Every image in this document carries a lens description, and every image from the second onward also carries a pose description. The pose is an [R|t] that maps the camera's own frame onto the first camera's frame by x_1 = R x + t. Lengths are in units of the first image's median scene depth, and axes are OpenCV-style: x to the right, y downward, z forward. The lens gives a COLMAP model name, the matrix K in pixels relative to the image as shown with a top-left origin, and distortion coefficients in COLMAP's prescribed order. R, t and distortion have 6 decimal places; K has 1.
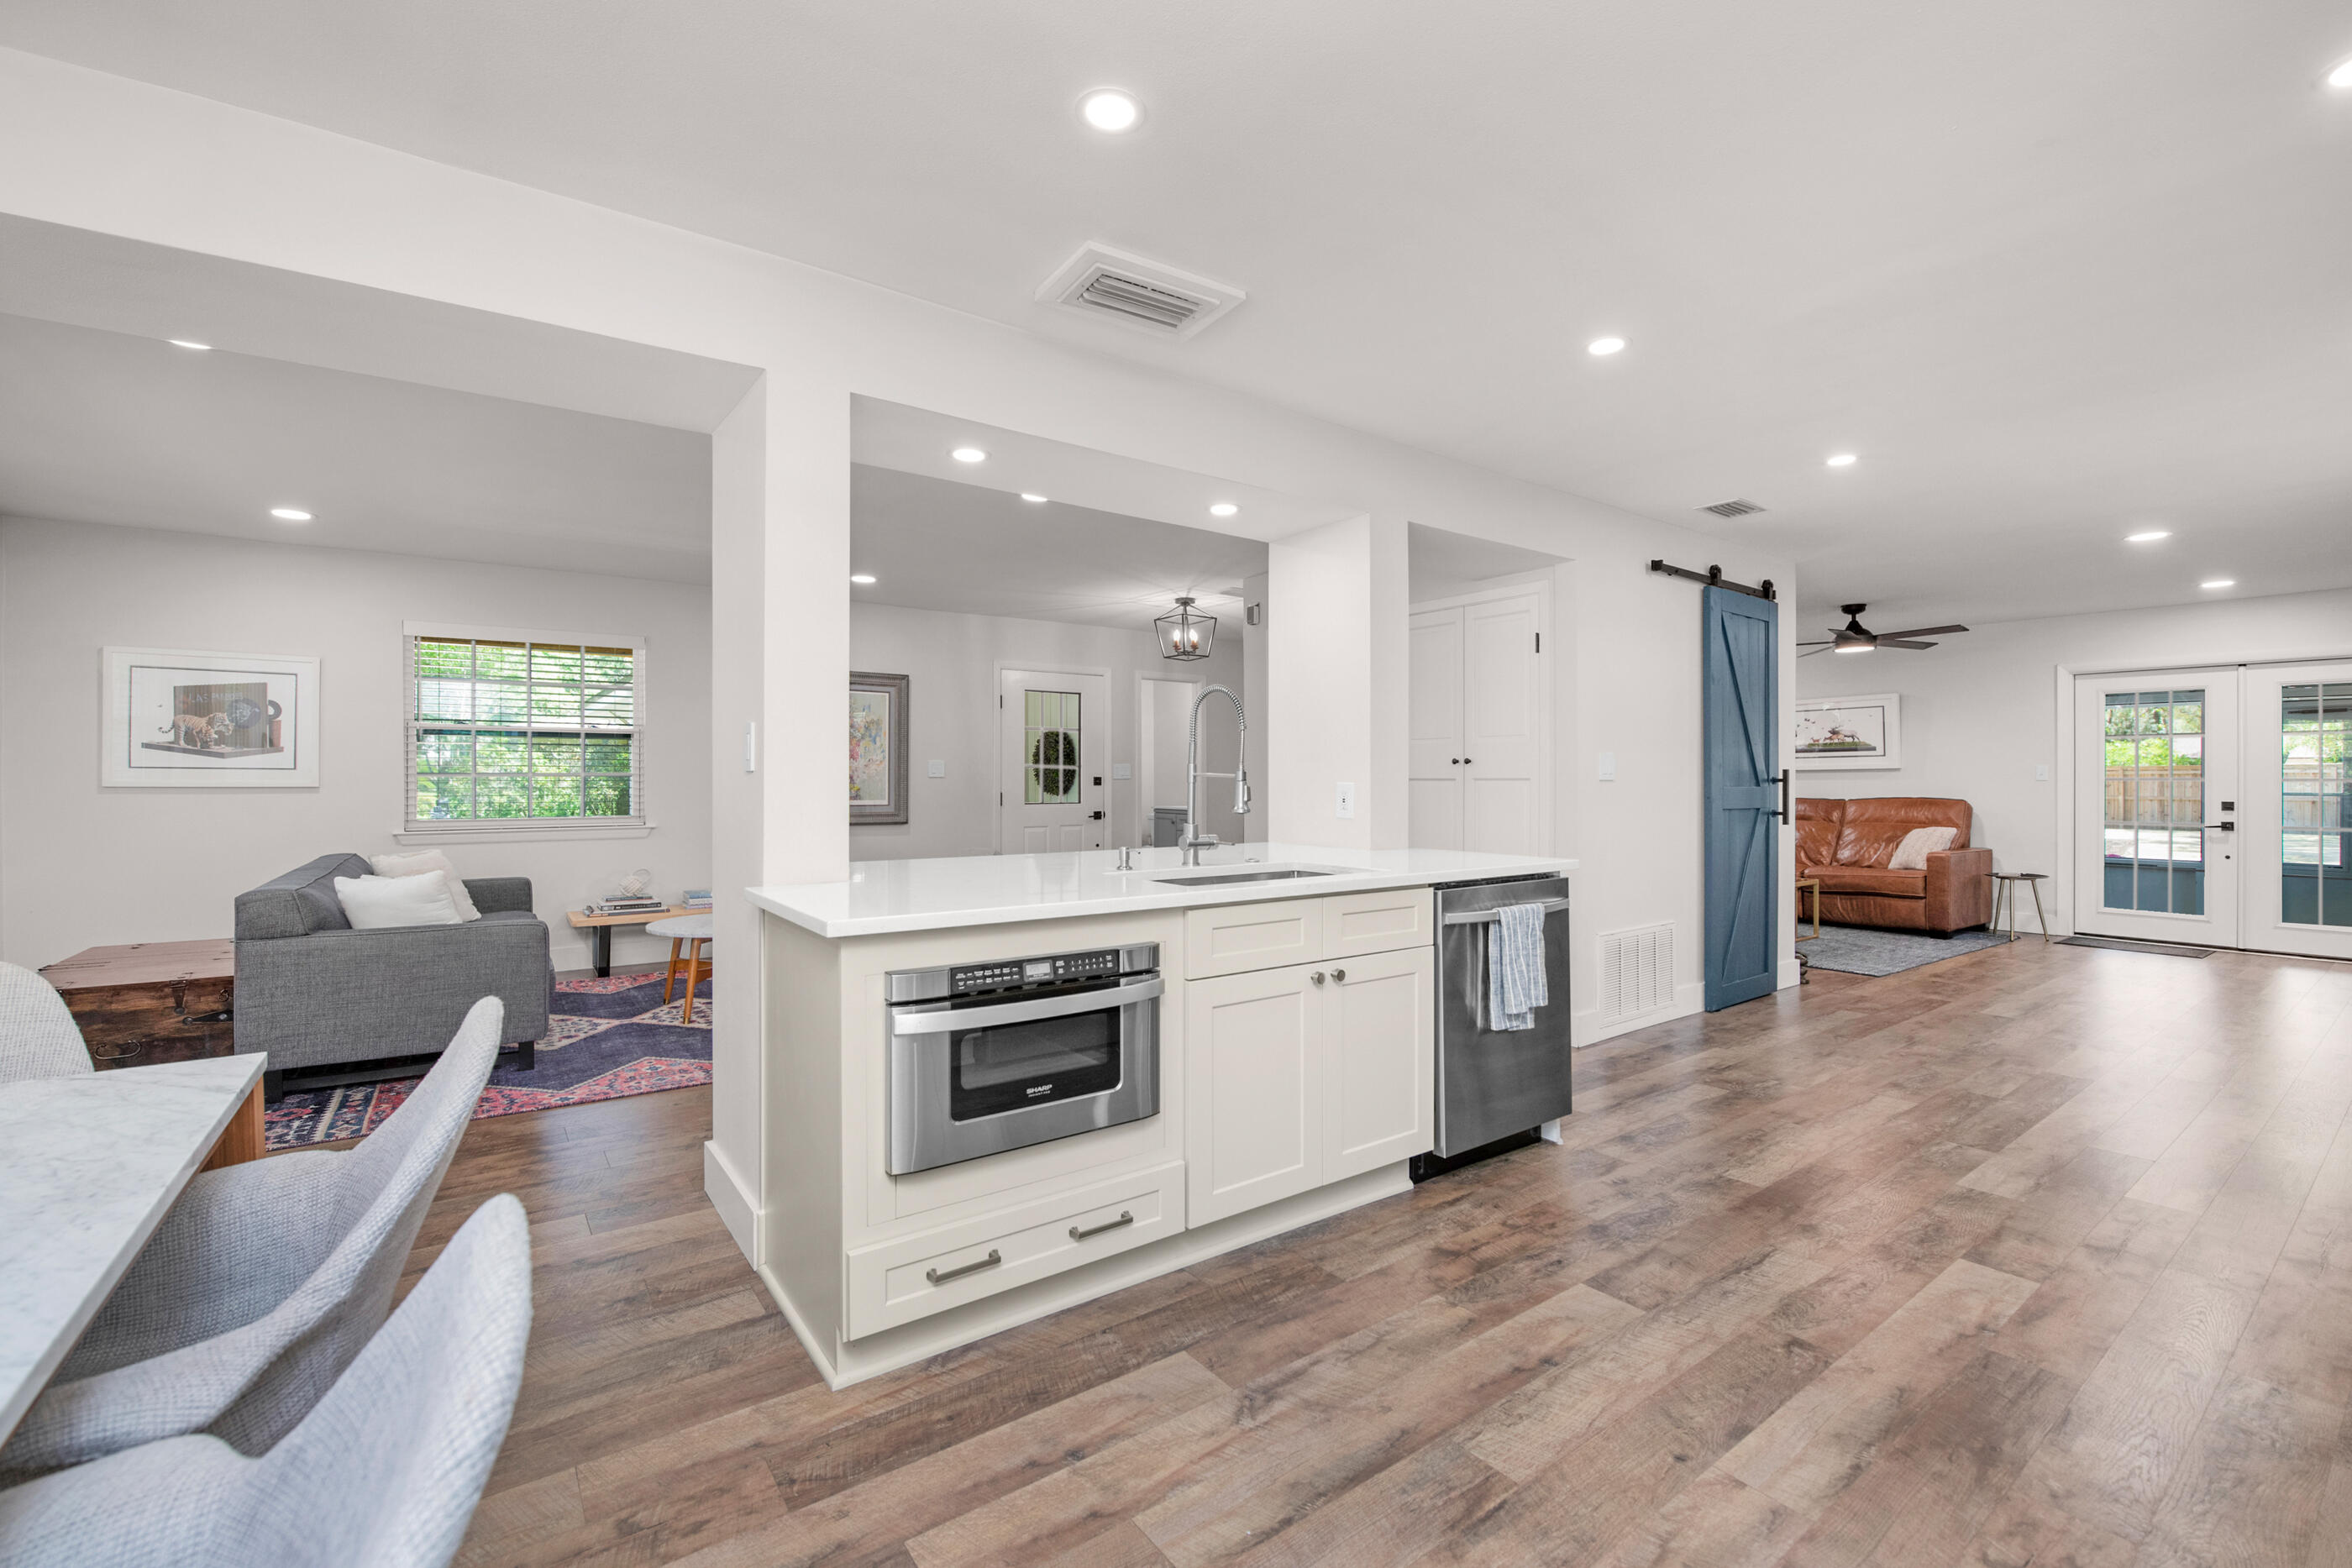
lens RADIAL K [[999.4, 0, 1197.7], [0, 999.4, 776.0], [0, 0, 1]] dist [-0.002575, -0.007779]
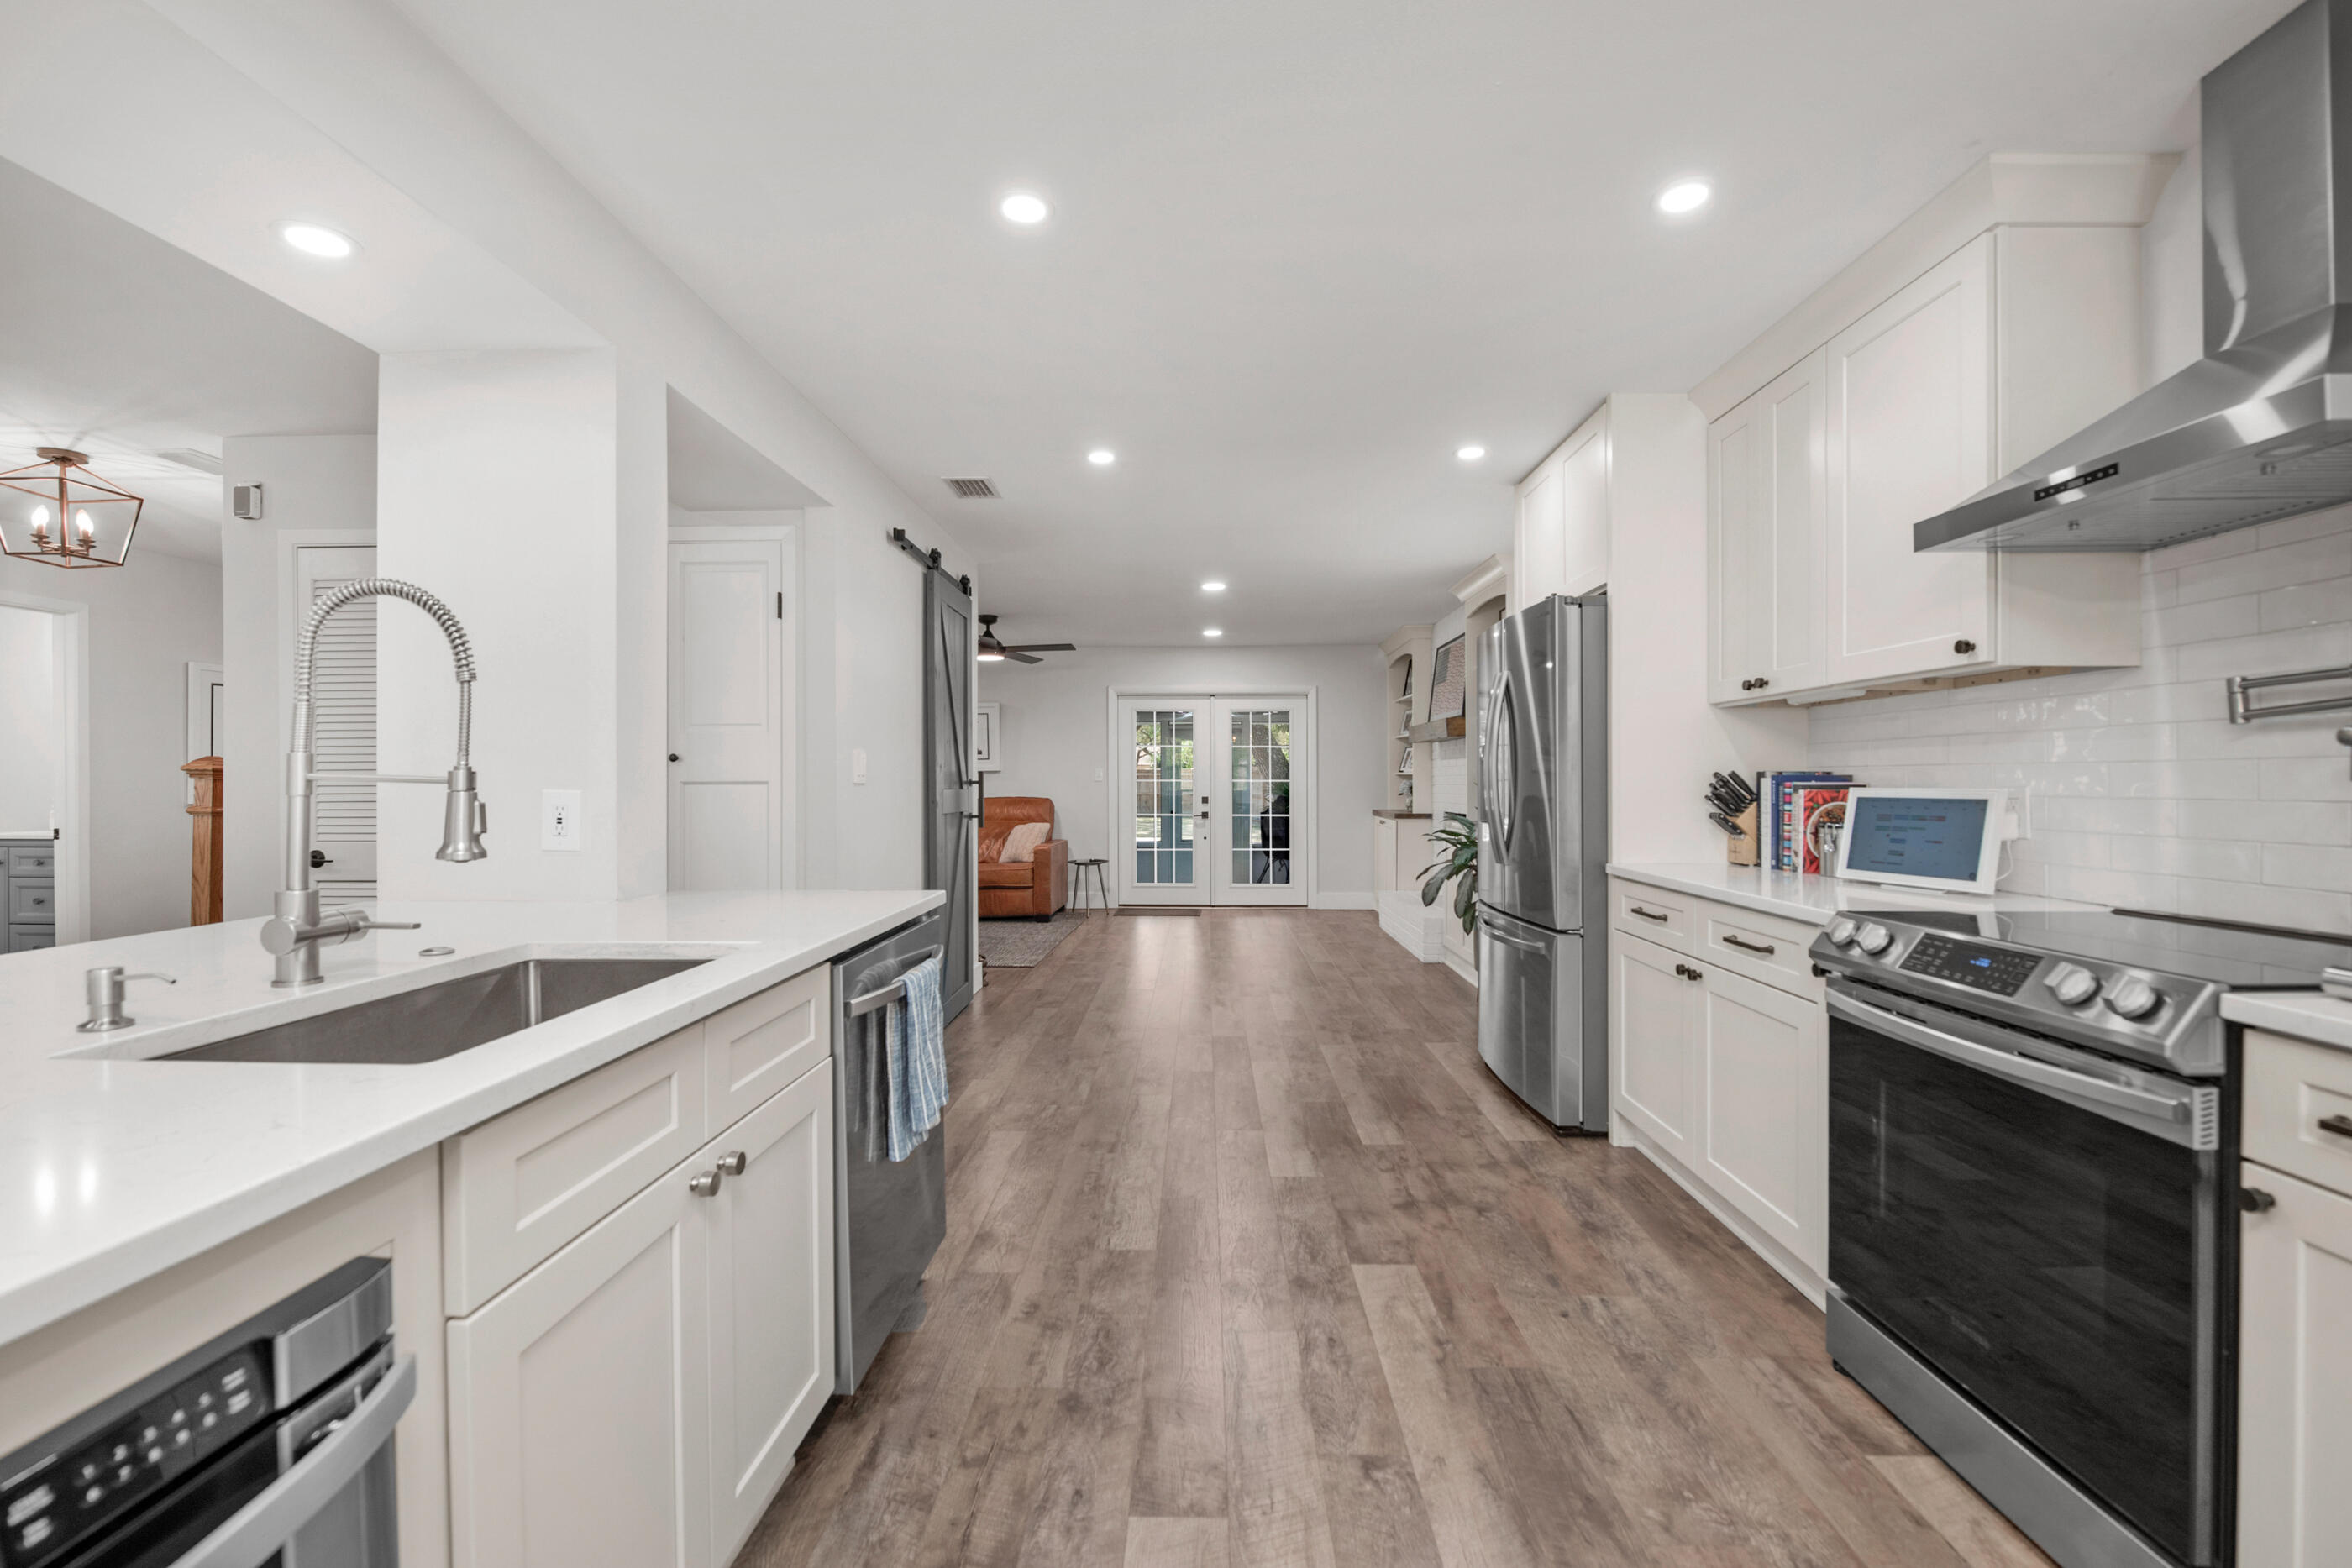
lens RADIAL K [[995.7, 0, 1160.3], [0, 995.7, 774.3], [0, 0, 1]] dist [-0.015778, -0.000938]
pose [[0.627887, 0.002103, 0.778301, -0.086597], [0.000130, 0.999996, -0.002807, -0.001171], [-0.778304, 0.001864, 0.627885, 0.361196]]
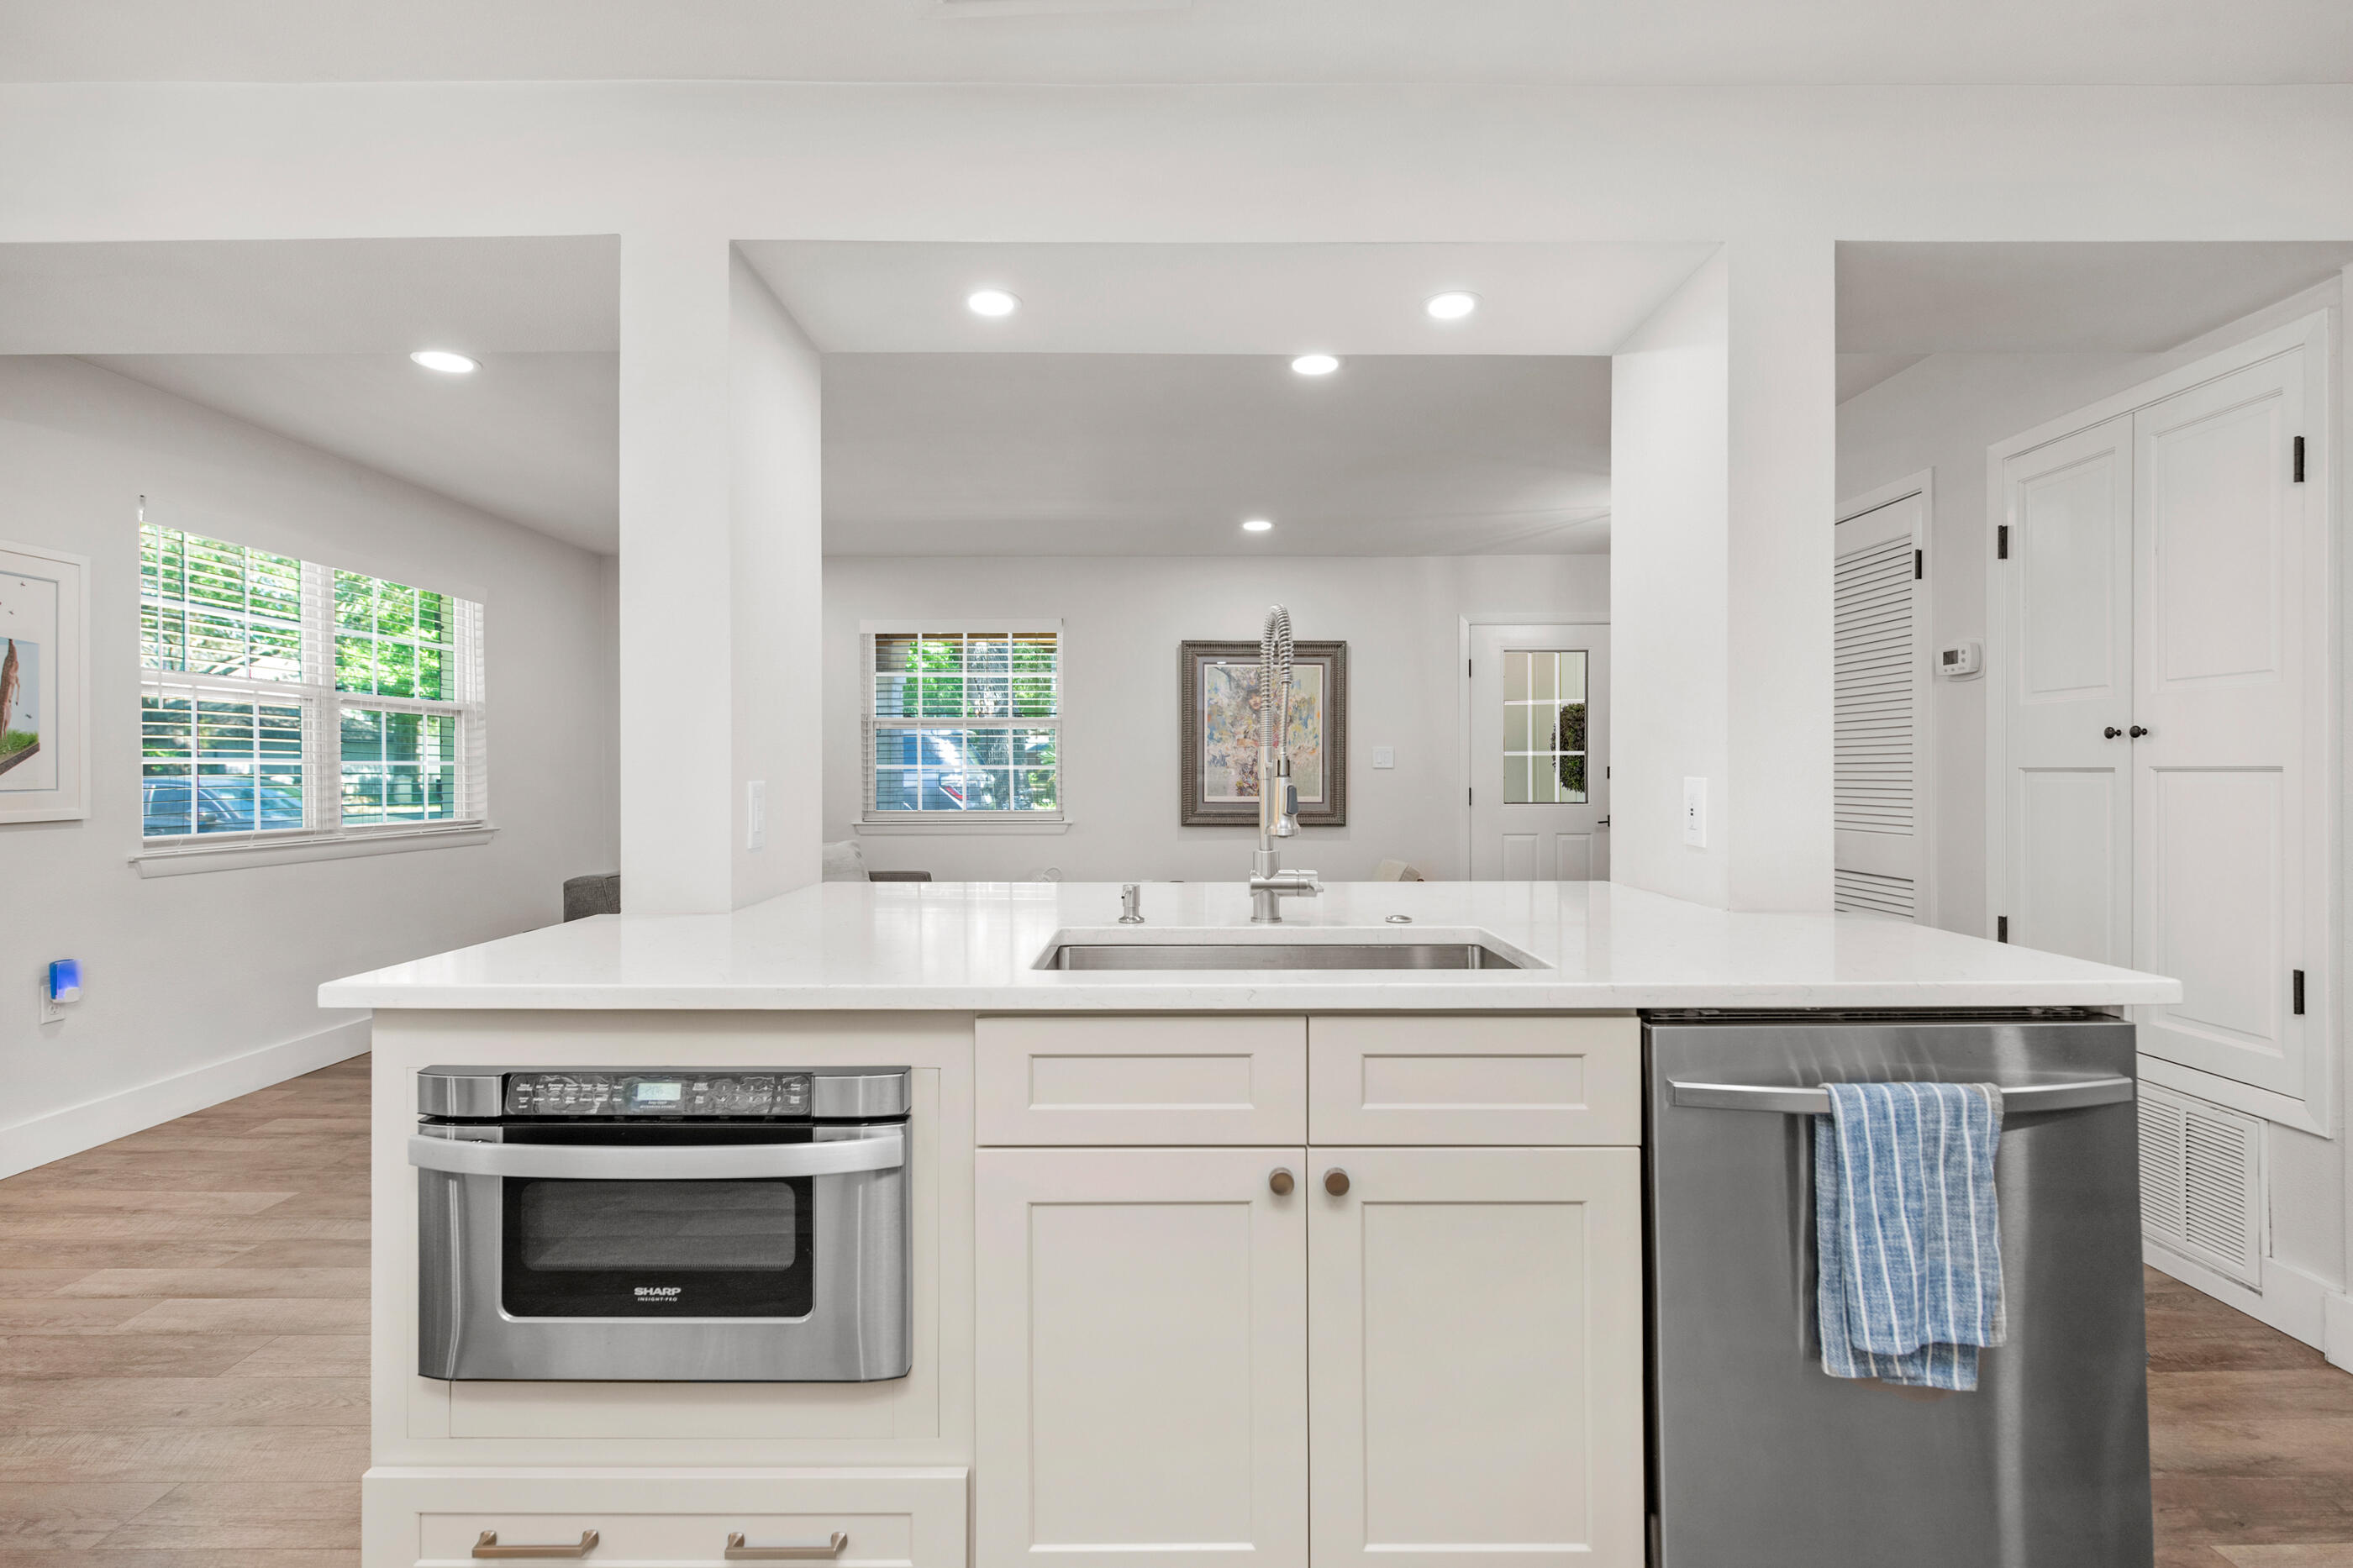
lens RADIAL K [[1135.2, 0, 1176.5], [0, 1135.2, 784.0], [0, 0, 1]] dist [0.000739, 0.000027]
pose [[0.807396, 0.004621, -0.589992, 0.285870], [0.004665, 0.999888, 0.014216, 0.000341], [0.589992, -0.014230, 0.807284, 0.369758]]
